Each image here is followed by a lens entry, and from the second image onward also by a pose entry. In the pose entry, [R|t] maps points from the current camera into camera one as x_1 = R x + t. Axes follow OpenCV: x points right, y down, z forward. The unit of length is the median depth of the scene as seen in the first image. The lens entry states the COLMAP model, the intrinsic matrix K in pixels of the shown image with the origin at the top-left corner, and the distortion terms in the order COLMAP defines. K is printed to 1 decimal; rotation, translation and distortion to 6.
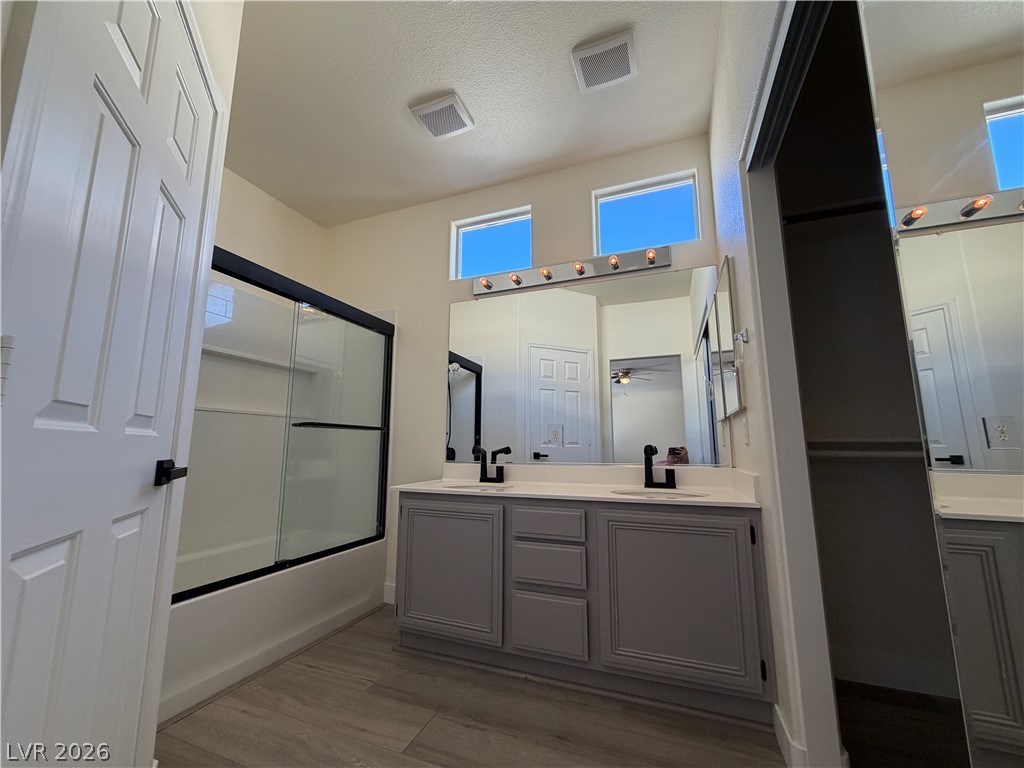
lens RADIAL K [[407.6, 0, 508.6], [0, 407.6, 385.7], [0, 0, 1]] dist [-0.001027, 0.000120]
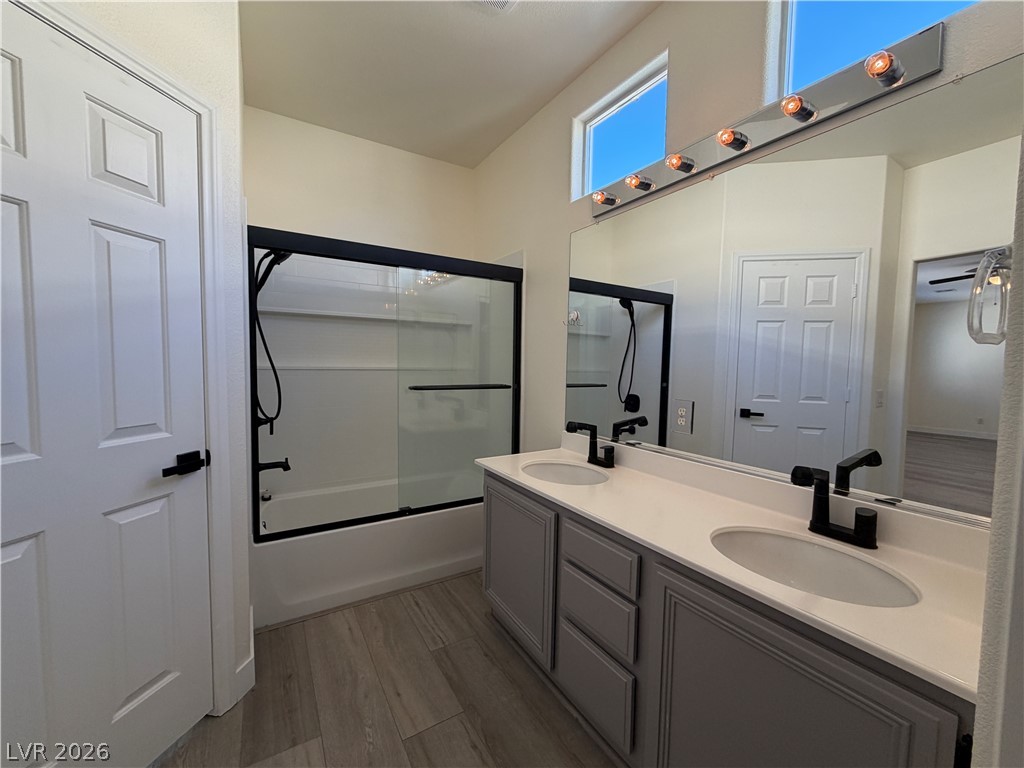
lens RADIAL K [[407.6, 0, 508.6], [0, 407.6, 385.7], [0, 0, 1]] dist [-0.001027, 0.000120]
pose [[0.798033, 0.045584, -0.600887, 0.269828], [0.075993, 0.981562, 0.175388, -0.064975], [0.597803, -0.185629, 0.779855, 0.276711]]
